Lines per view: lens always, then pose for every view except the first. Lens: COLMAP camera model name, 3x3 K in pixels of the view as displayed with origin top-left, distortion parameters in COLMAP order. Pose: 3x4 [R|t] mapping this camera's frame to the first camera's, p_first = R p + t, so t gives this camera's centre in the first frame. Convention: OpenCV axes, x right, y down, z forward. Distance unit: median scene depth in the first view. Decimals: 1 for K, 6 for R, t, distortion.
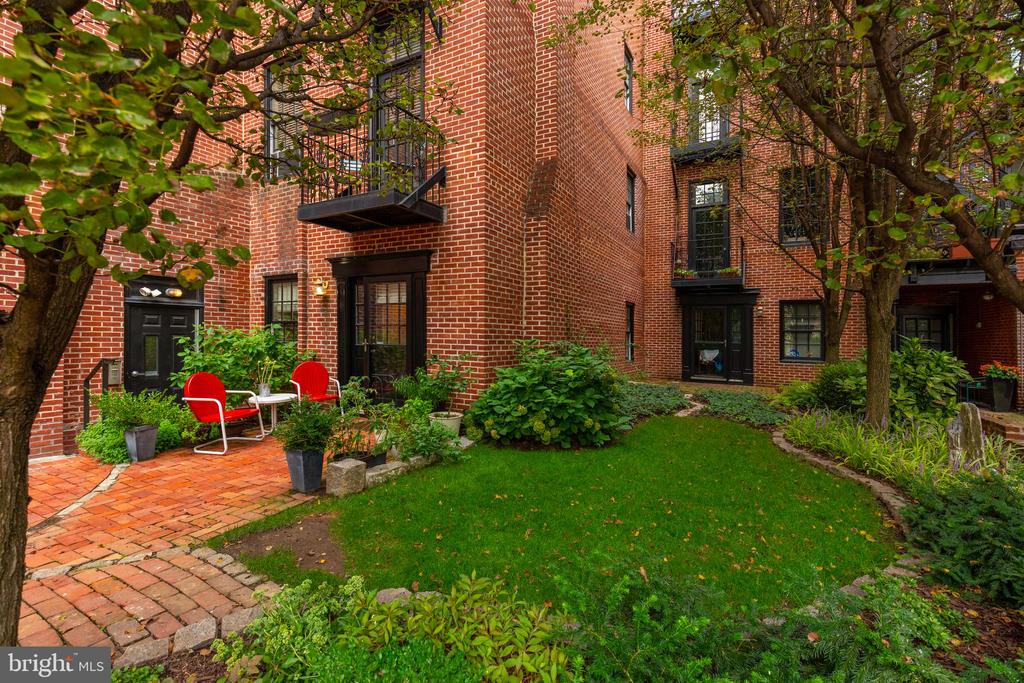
lens RADIAL K [[462.5, 0, 511.5], [0, 462.5, 338.3], [0, 0, 1]] dist [0.001832, -0.000960]
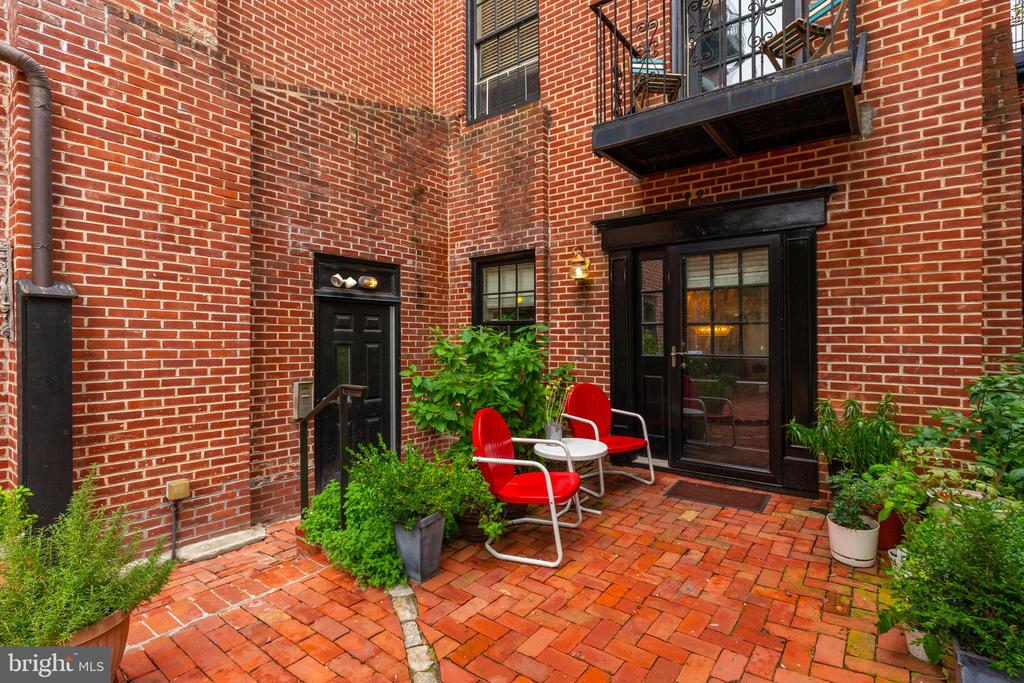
lens RADIAL K [[500.8, 0, 511.9], [0, 500.8, 342.0], [0, 0, 1]] dist [-0.005099, -0.001257]
pose [[0.987983, -0.012377, -0.154069, -0.401643], [0.012070, 0.999923, -0.002924, -0.004483], [0.154093, 0.001030, 0.988056, 0.293320]]
